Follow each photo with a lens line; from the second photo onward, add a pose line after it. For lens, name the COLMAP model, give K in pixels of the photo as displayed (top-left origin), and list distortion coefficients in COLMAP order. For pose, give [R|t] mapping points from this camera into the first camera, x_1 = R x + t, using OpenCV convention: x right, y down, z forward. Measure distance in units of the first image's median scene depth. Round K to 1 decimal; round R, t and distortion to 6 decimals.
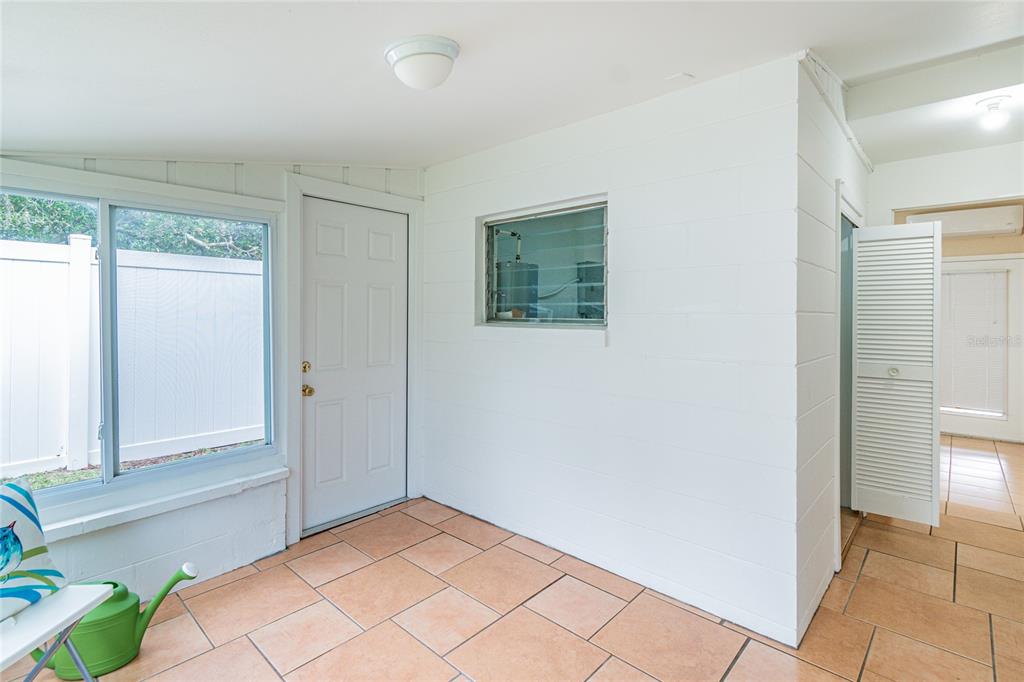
lens RADIAL K [[467.4, 0, 504.4], [0, 467.4, 314.7], [0, 0, 1]] dist [-0.000574, -0.000728]
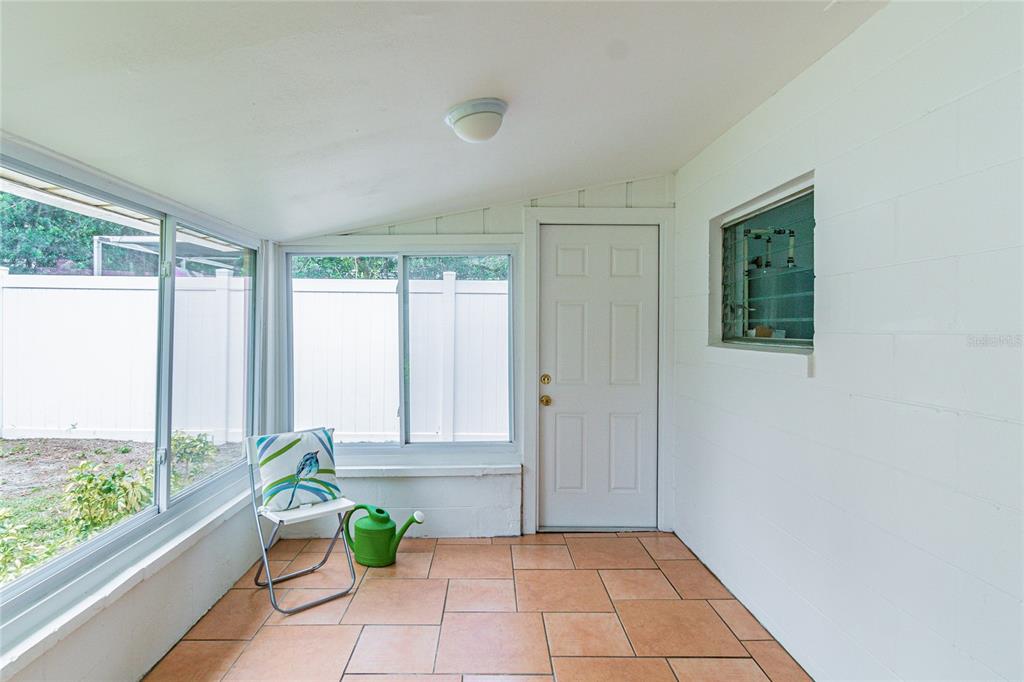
lens RADIAL K [[530.9, 0, 508.7], [0, 530.9, 332.8], [0, 0, 1]] dist [0.002620, 0.000351]
pose [[0.706907, 0.005886, -0.707282, 0.428206], [-0.004406, 0.999983, 0.003918, -0.003088], [0.707292, 0.000346, 0.706921, 0.053764]]
